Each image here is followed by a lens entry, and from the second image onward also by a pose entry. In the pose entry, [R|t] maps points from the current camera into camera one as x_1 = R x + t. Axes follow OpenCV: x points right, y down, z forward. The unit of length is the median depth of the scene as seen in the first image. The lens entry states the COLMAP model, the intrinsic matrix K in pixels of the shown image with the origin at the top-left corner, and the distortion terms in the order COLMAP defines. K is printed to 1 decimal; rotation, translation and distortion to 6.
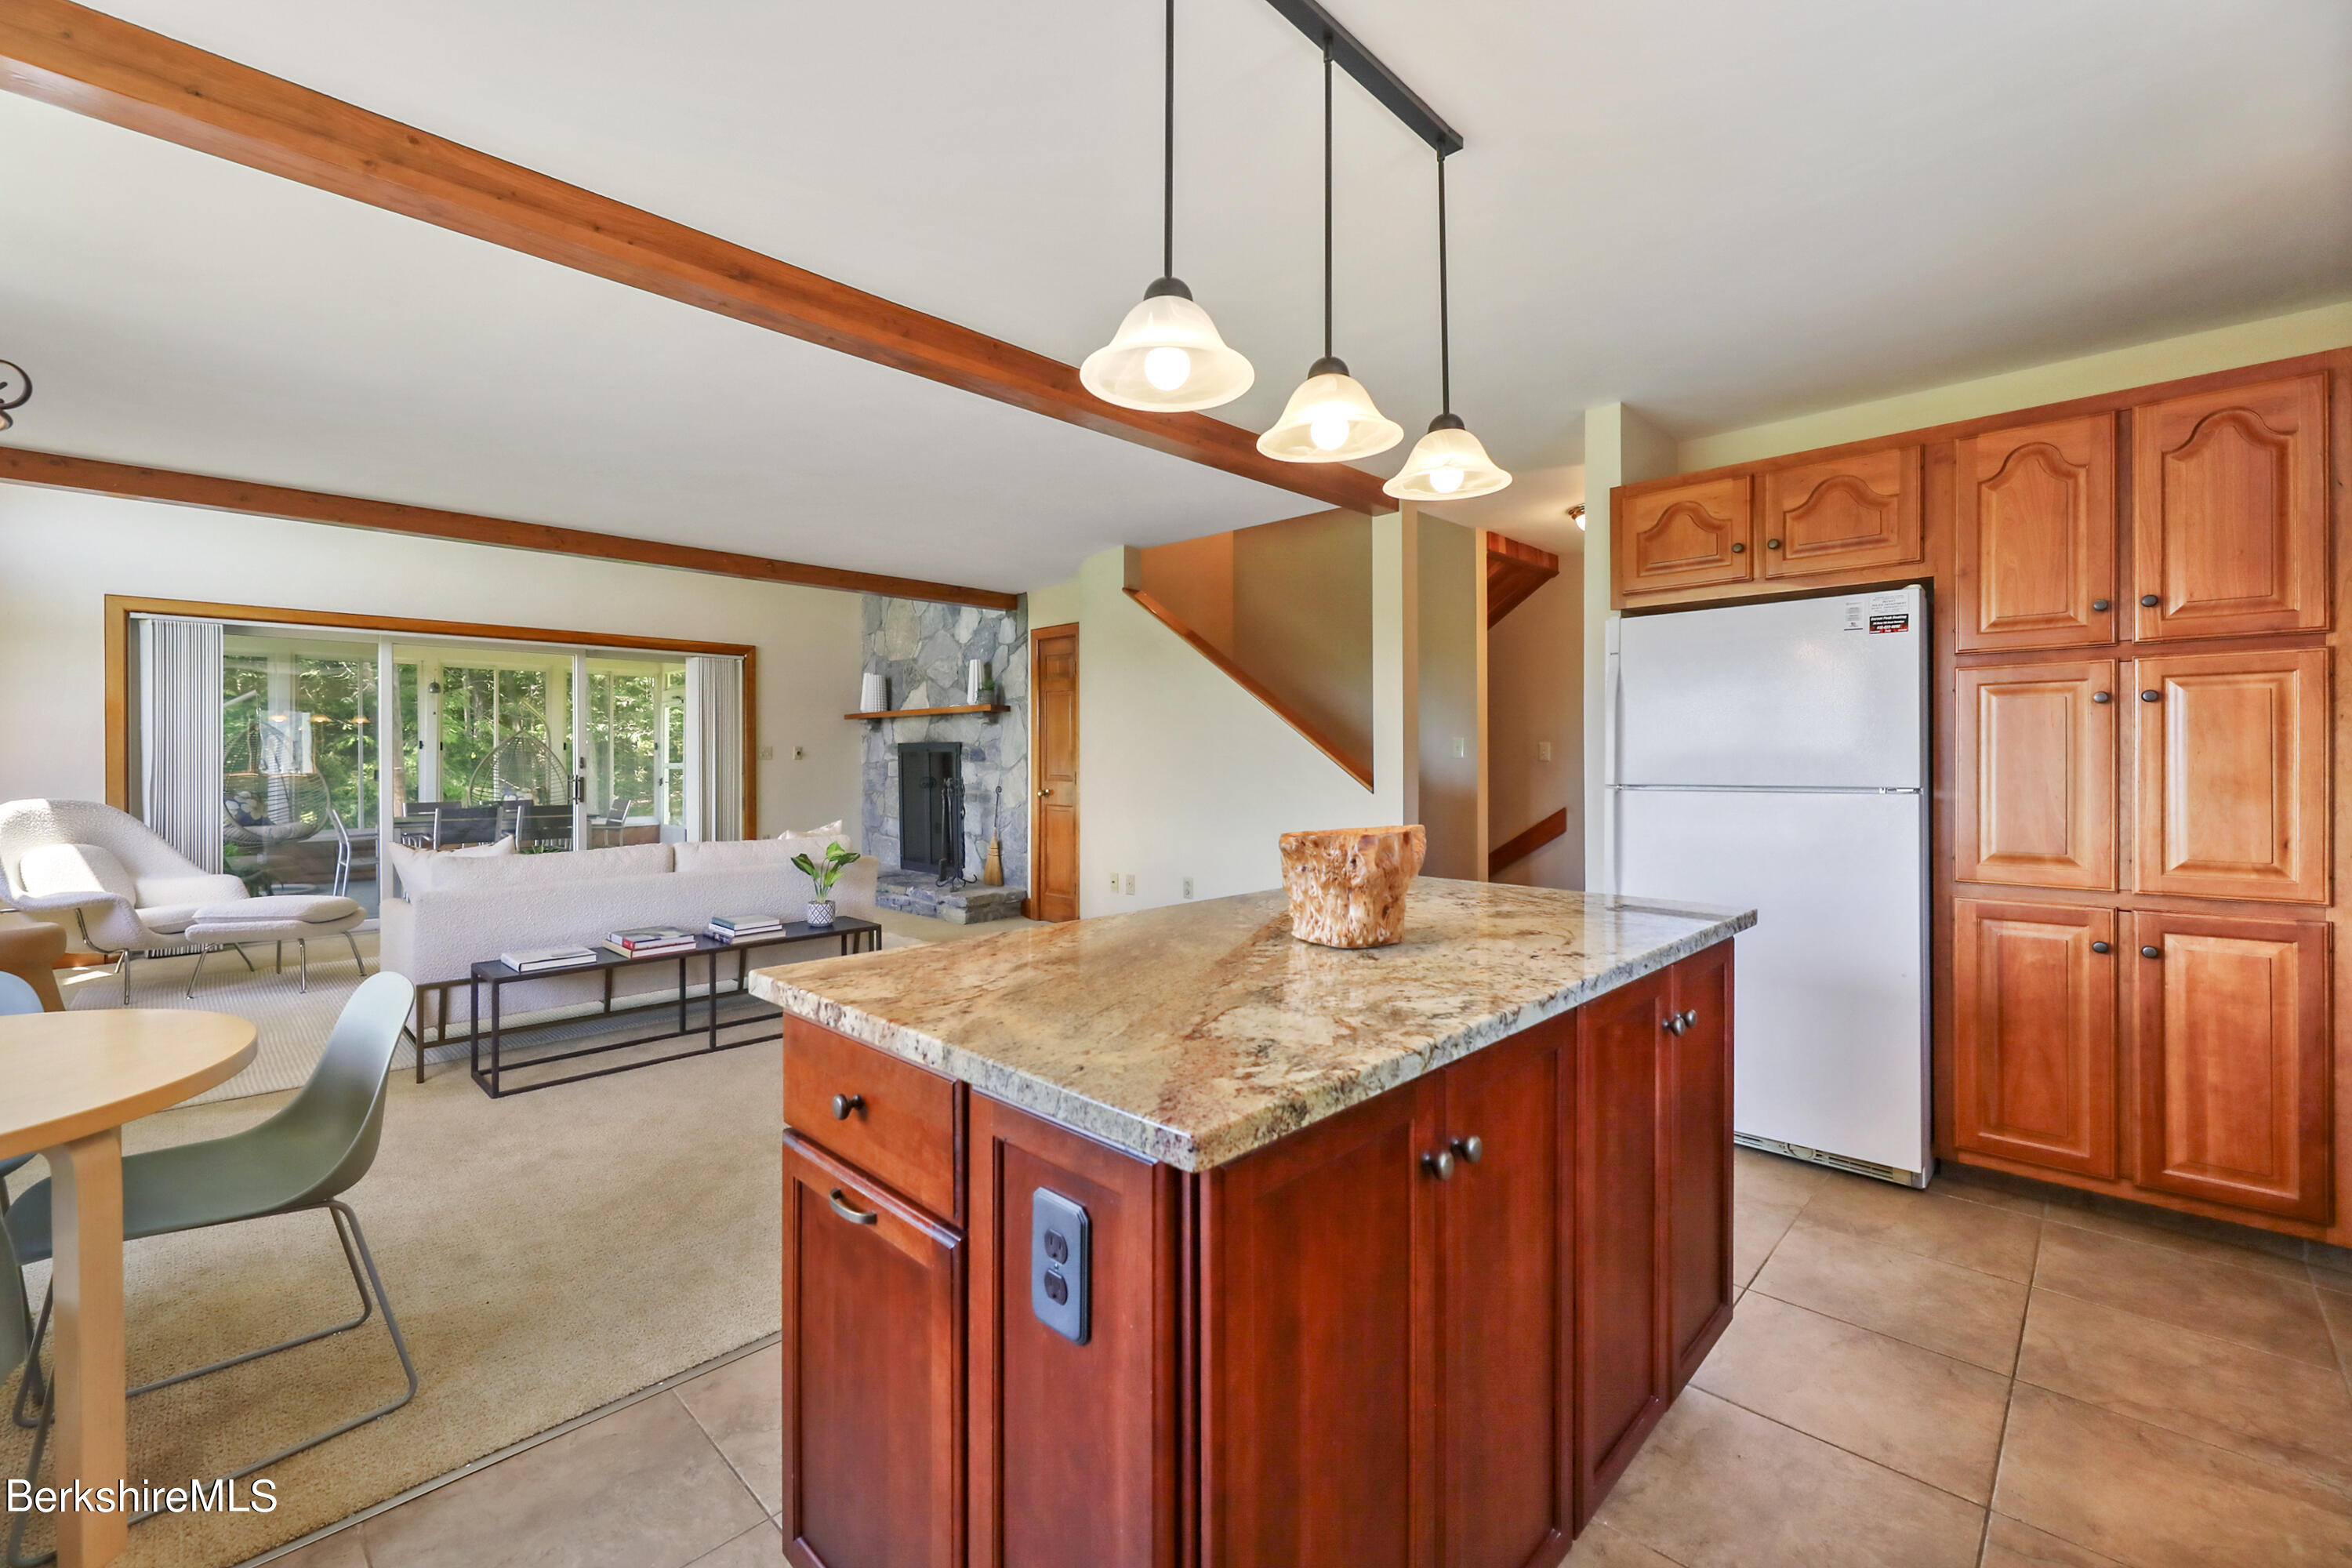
lens RADIAL K [[974.6, 0, 1173.0], [0, 974.6, 763.0], [0, 0, 1]] dist [0.000036, -0.000040]
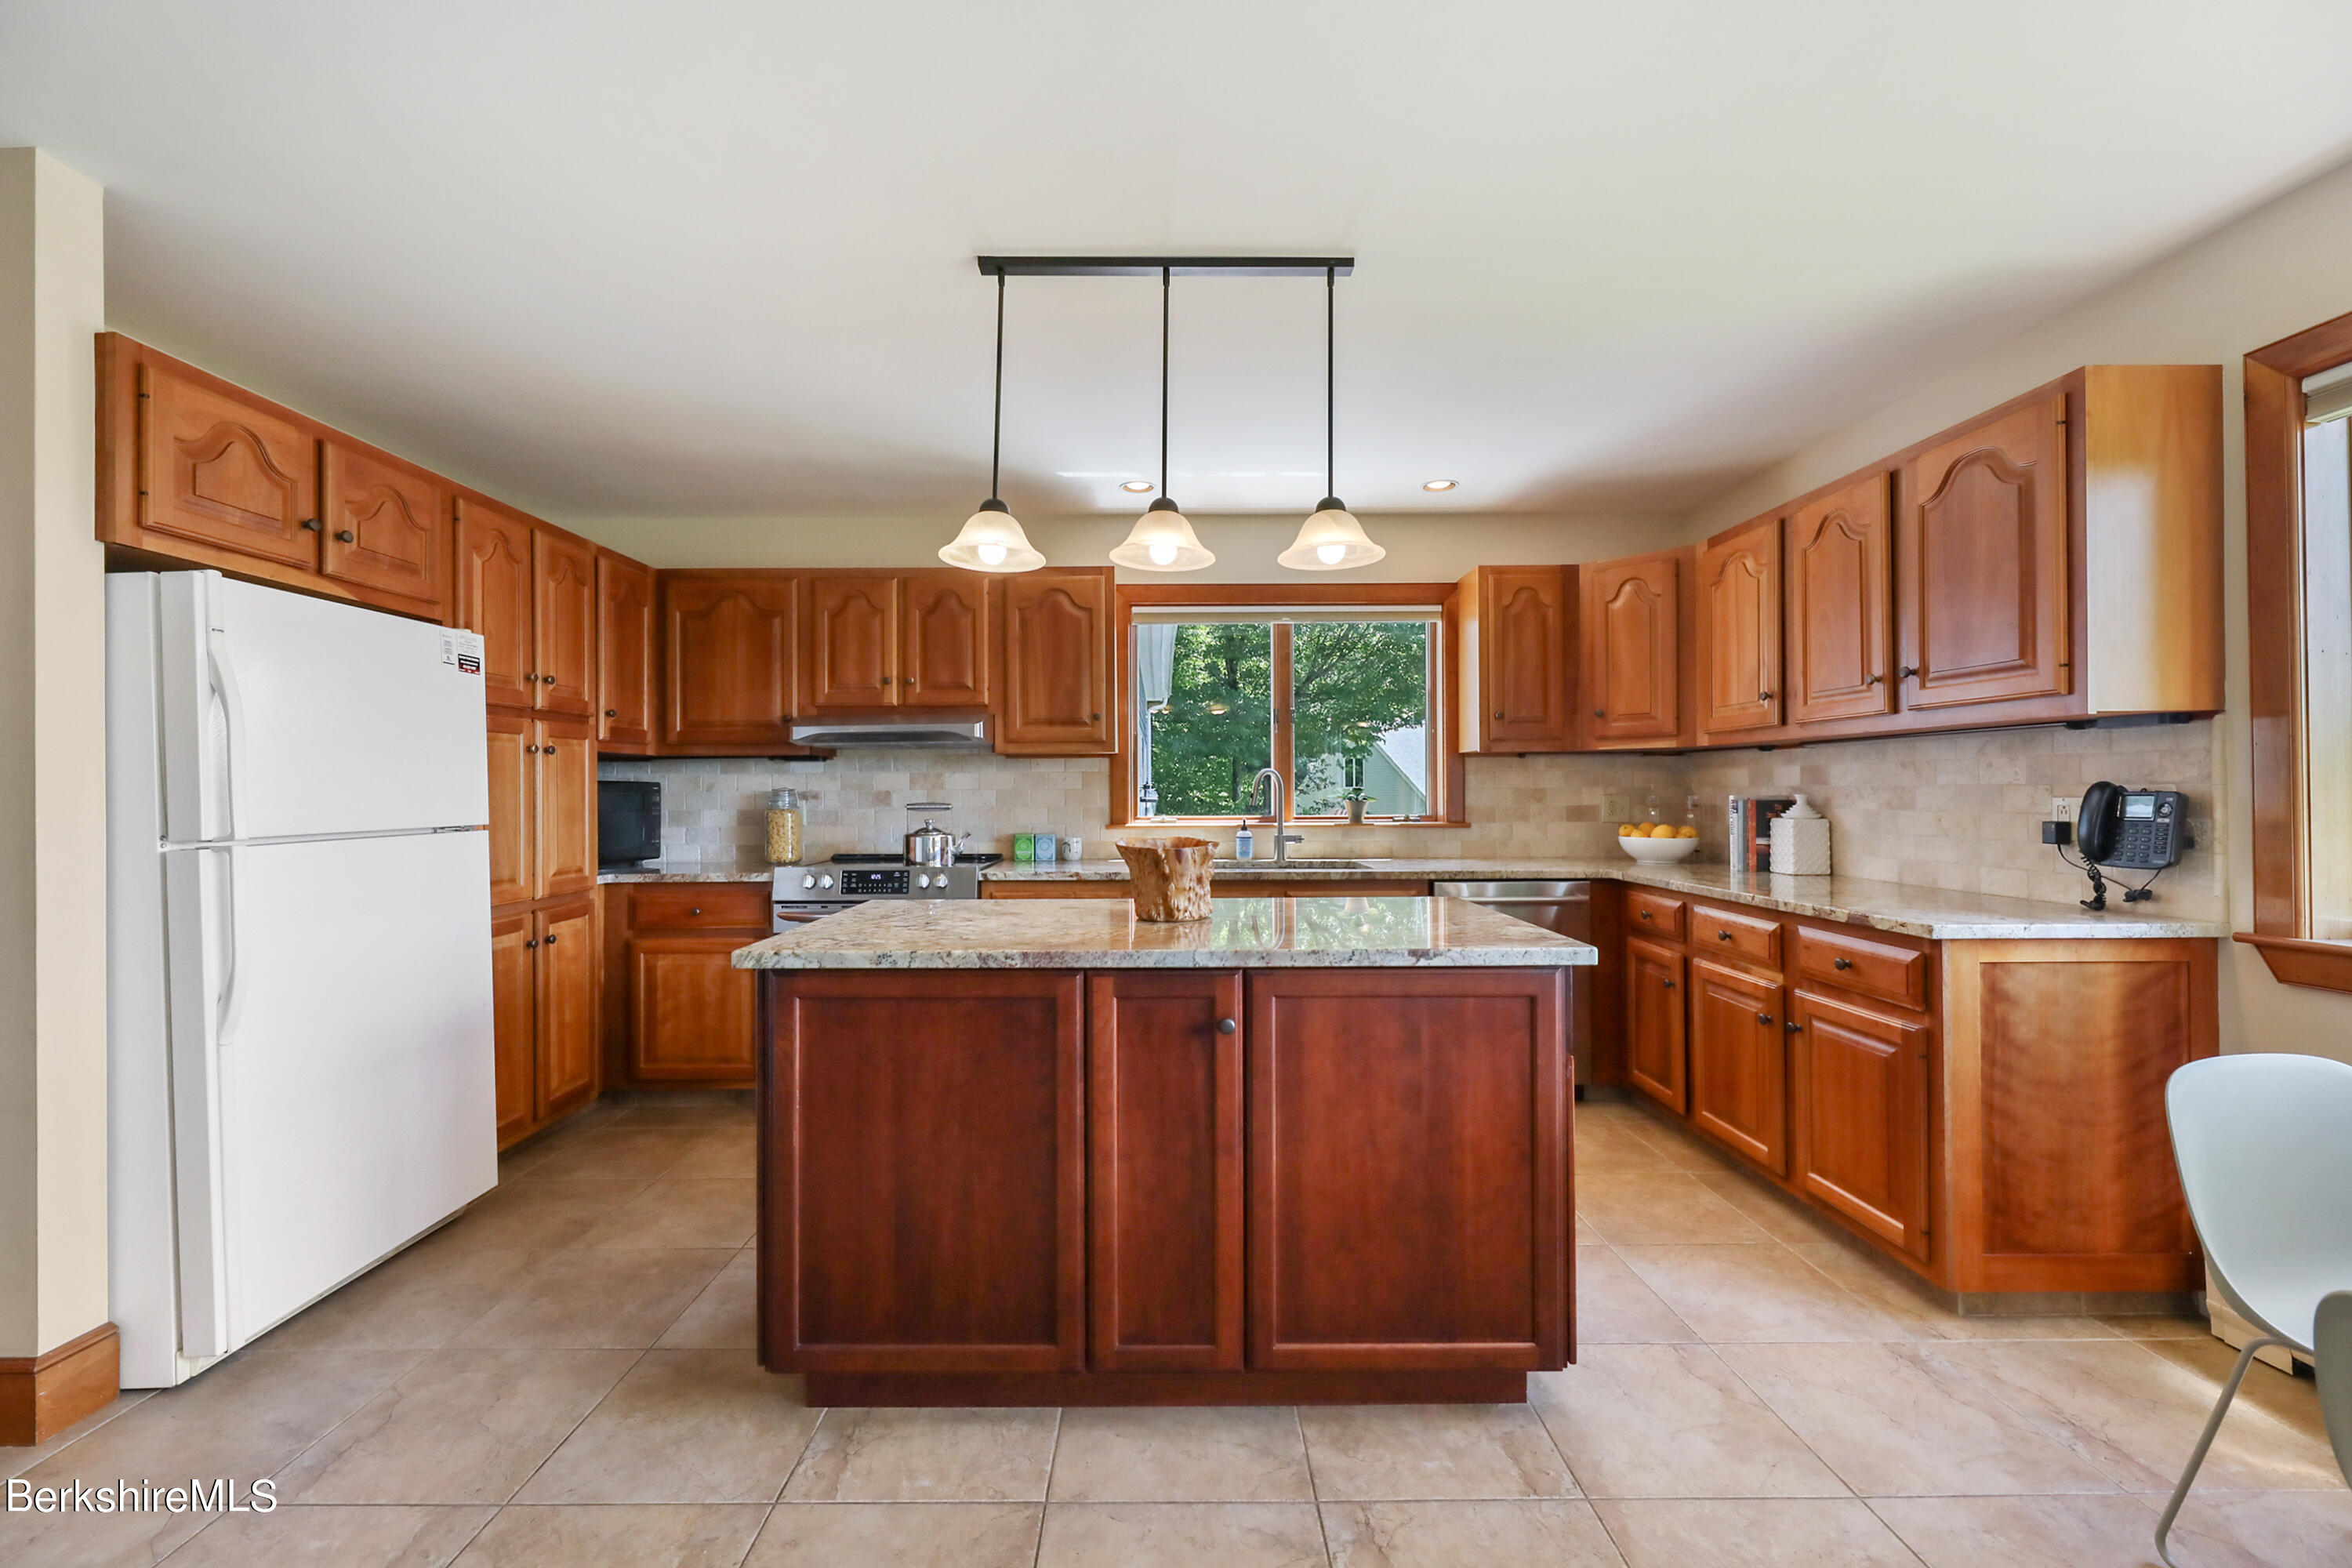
lens RADIAL K [[962.5, 0, 1166.3], [0, 962.5, 789.6], [0, 0, 1]] dist [0.000423, -0.000203]
pose [[-0.701541, 0.006683, 0.712598, -0.546287], [0.006020, 0.999976, -0.003452, -0.004721], [-0.712604, 0.001868, -0.701564, 1.313083]]
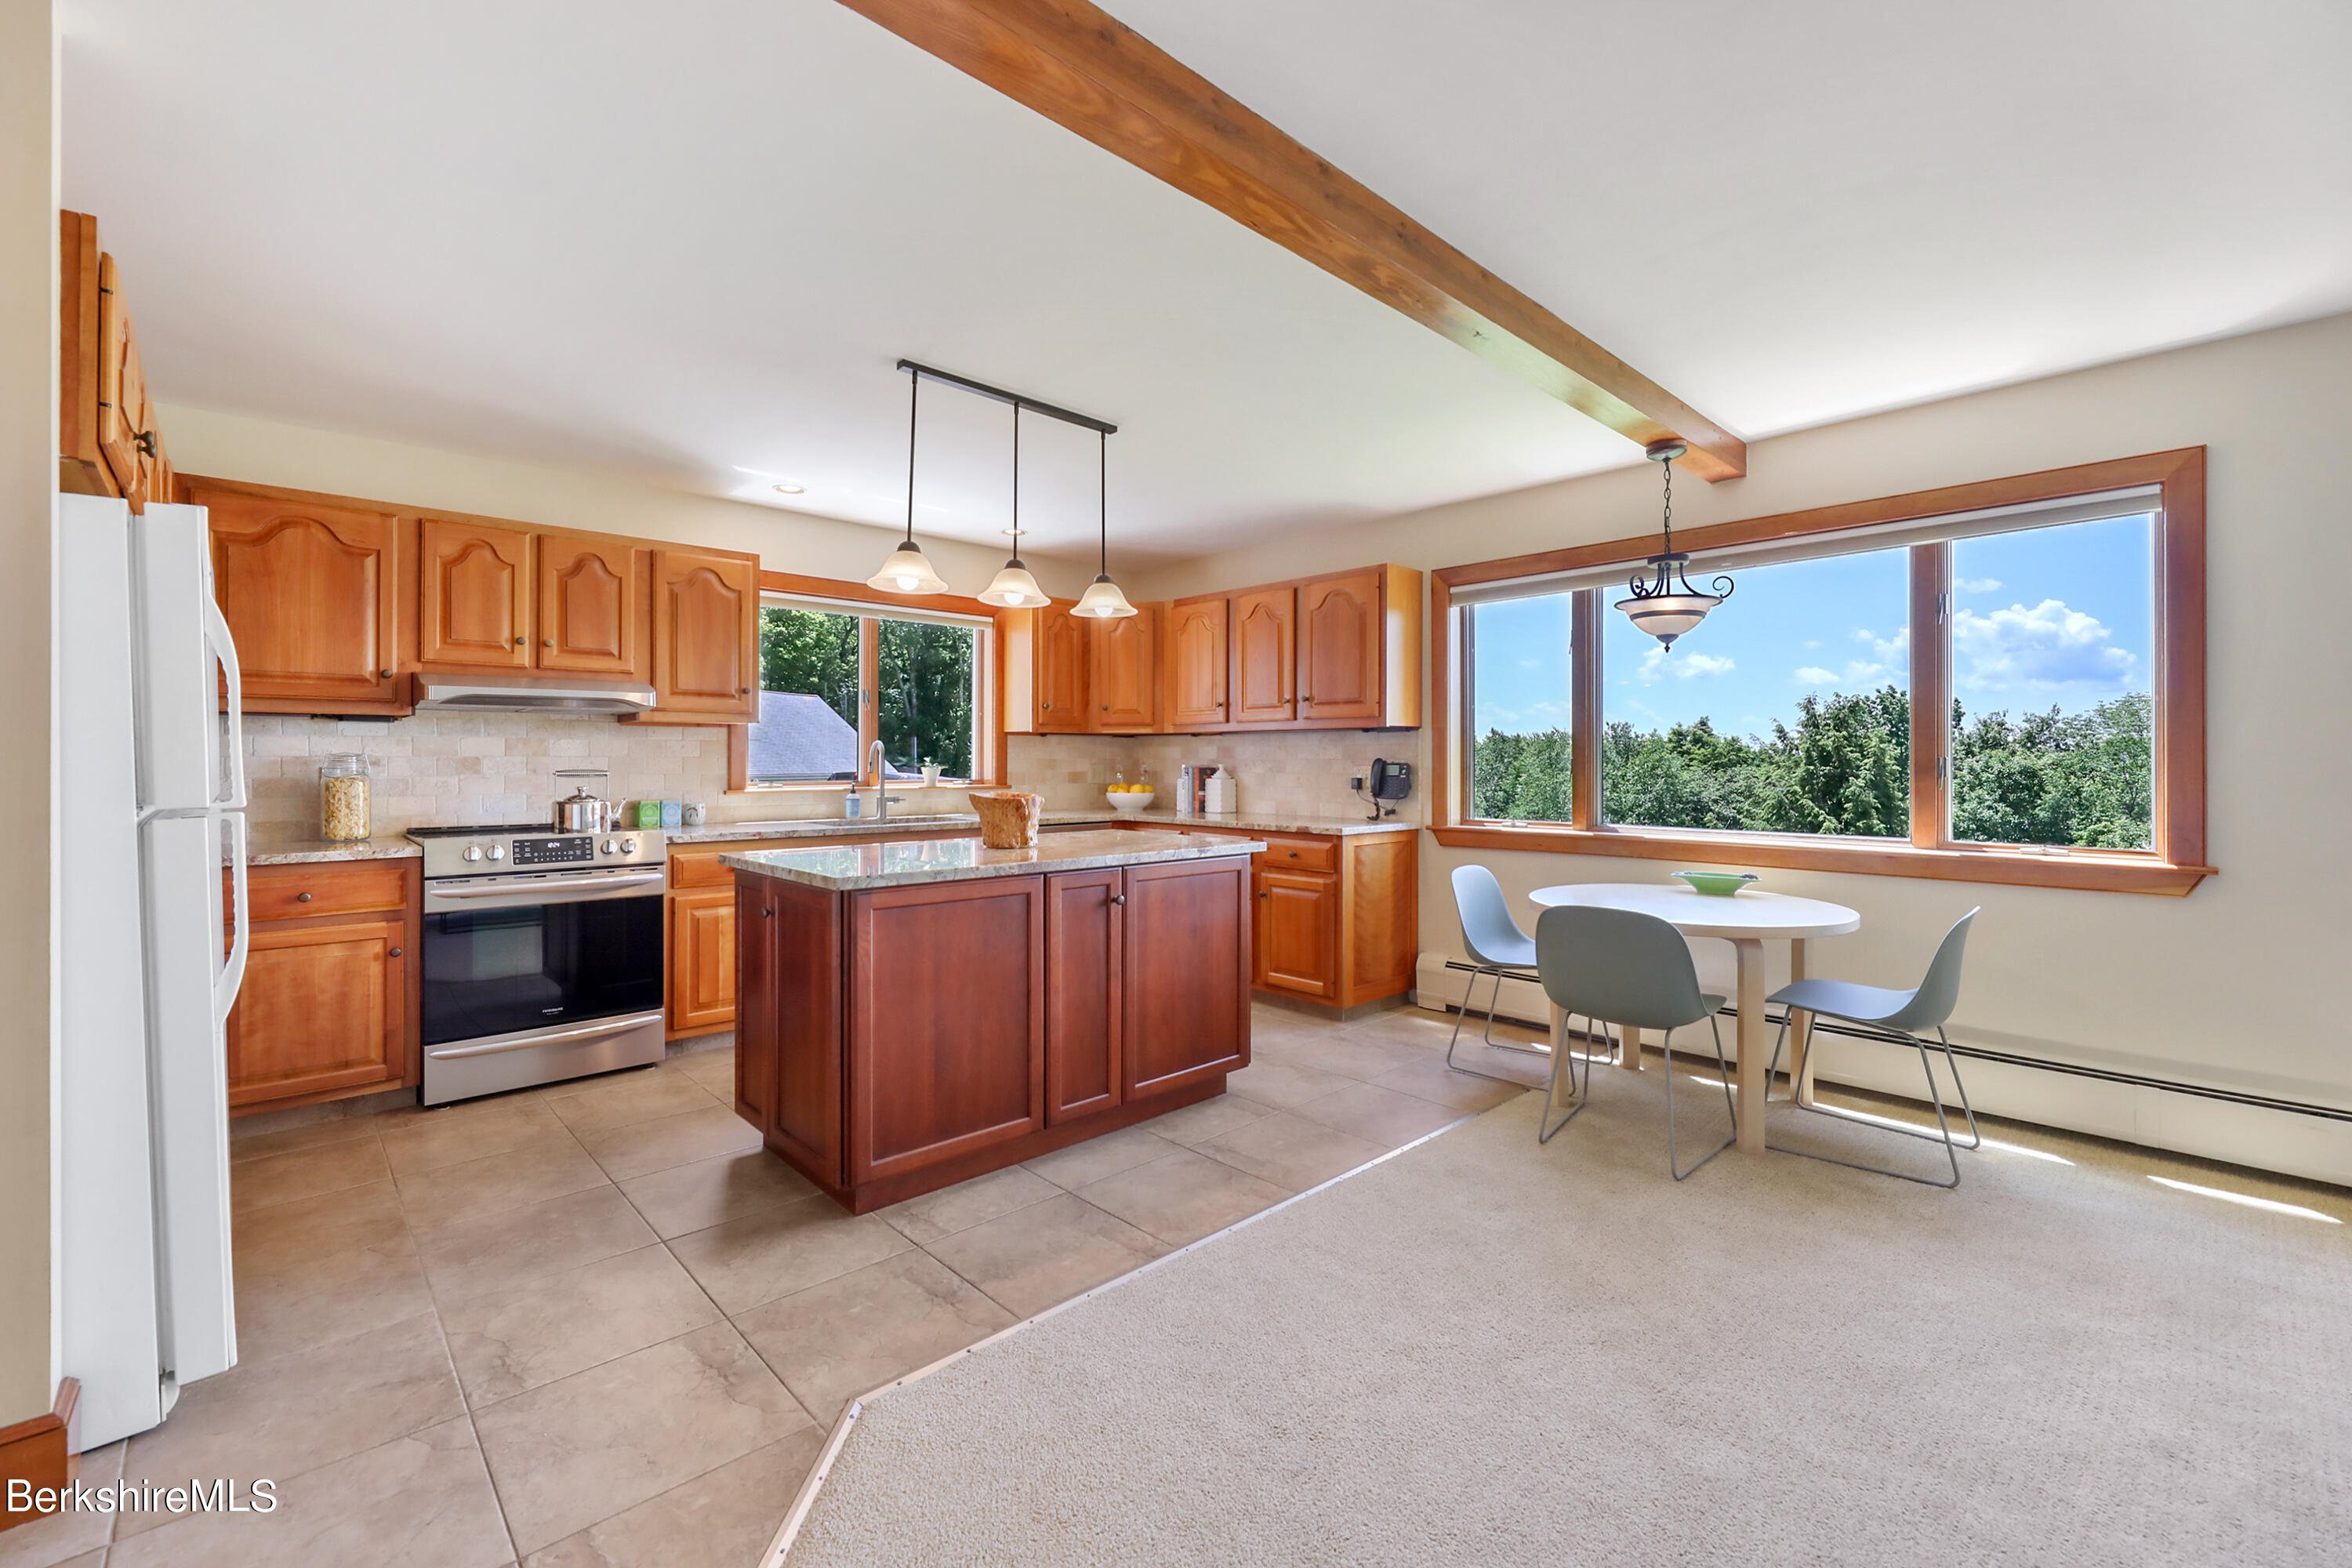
lens RADIAL K [[974.6, 0, 1173.0], [0, 974.6, 763.0], [0, 0, 1]] dist [0.000036, -0.000040]
pose [[-0.999109, 0.000077, 0.042214, -0.170644], [0.000170, 0.999998, 0.002207, -0.004865], [-0.042214, 0.002212, -0.999106, 2.021137]]
